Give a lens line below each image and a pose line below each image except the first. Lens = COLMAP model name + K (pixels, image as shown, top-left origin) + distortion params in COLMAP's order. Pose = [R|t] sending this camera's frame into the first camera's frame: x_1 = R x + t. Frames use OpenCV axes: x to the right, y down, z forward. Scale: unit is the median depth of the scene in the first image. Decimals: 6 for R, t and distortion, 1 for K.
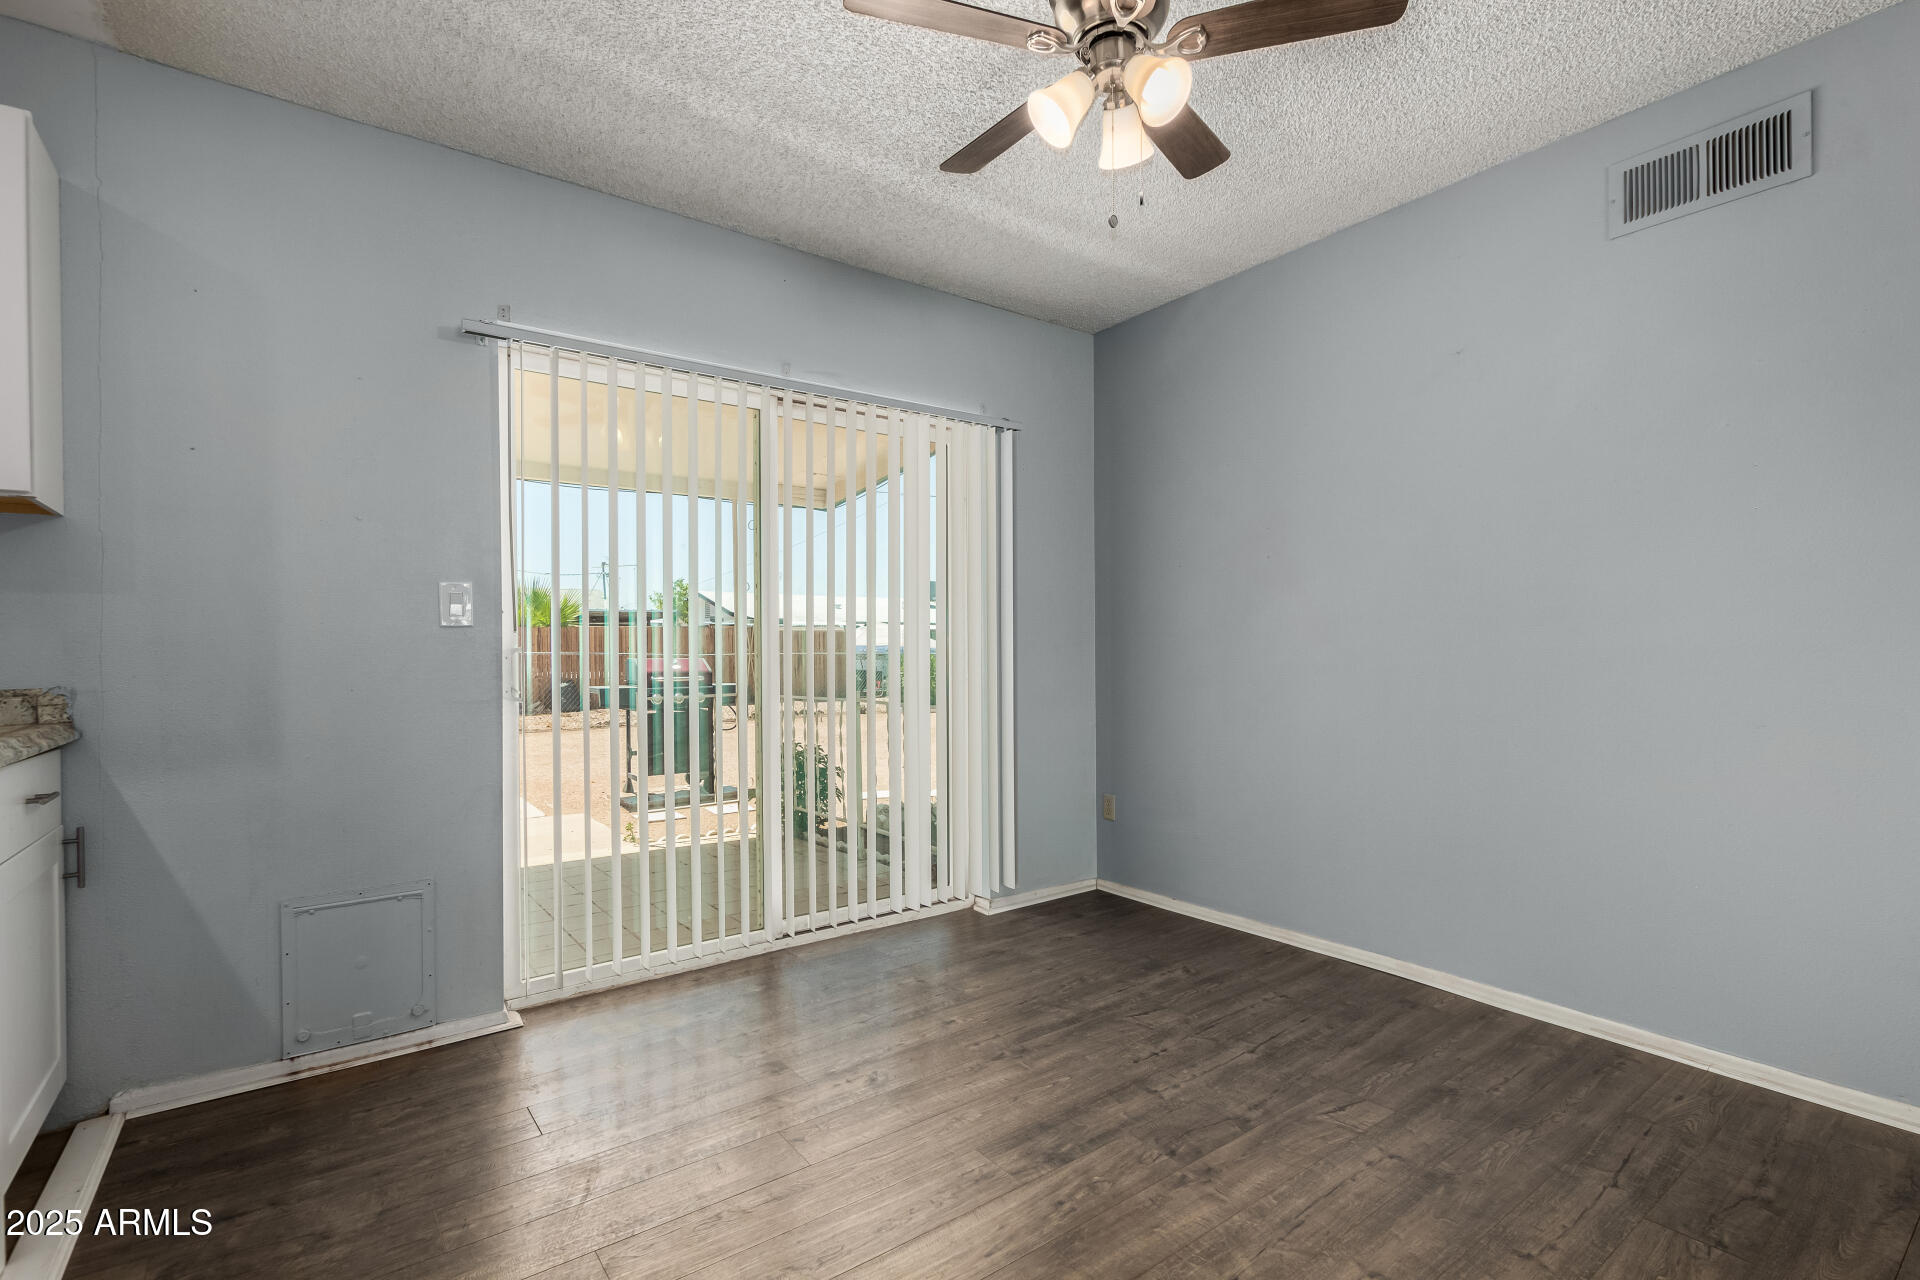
lens RADIAL K [[896.0, 0, 965.4], [0, 896.0, 635.5], [0, 0, 1]] dist [-0.011660, 0.003000]
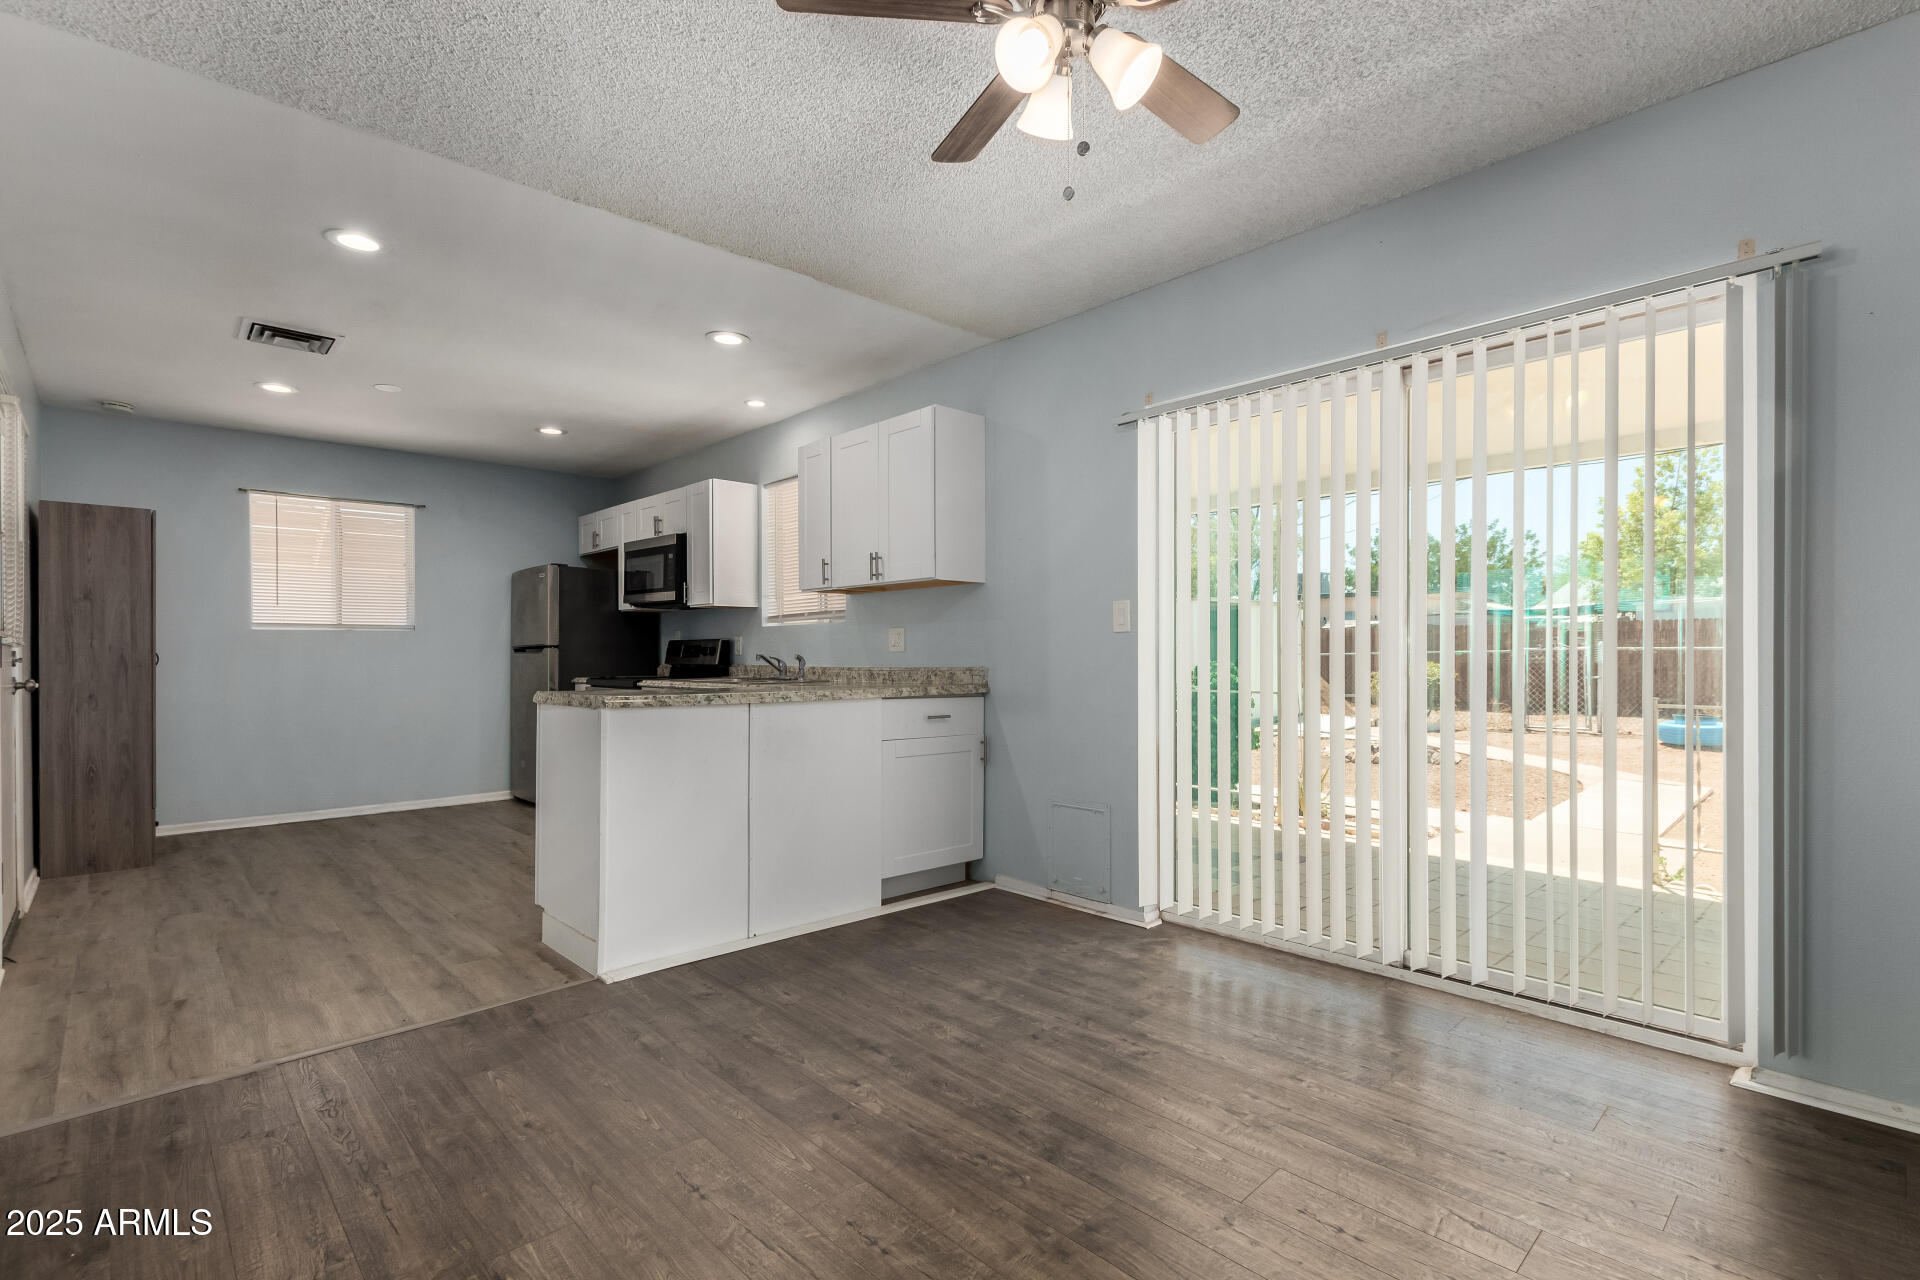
lens RADIAL K [[896.0, 0, 967.7], [0, 896.0, 649.9], [0, 0, 1]] dist [-0.011660, 0.003000]
pose [[0.100740, 0.008242, -0.994879, 0.574353], [0.018574, 0.999776, 0.010163, -0.001651], [0.994739, -0.019502, 0.100564, 0.422285]]
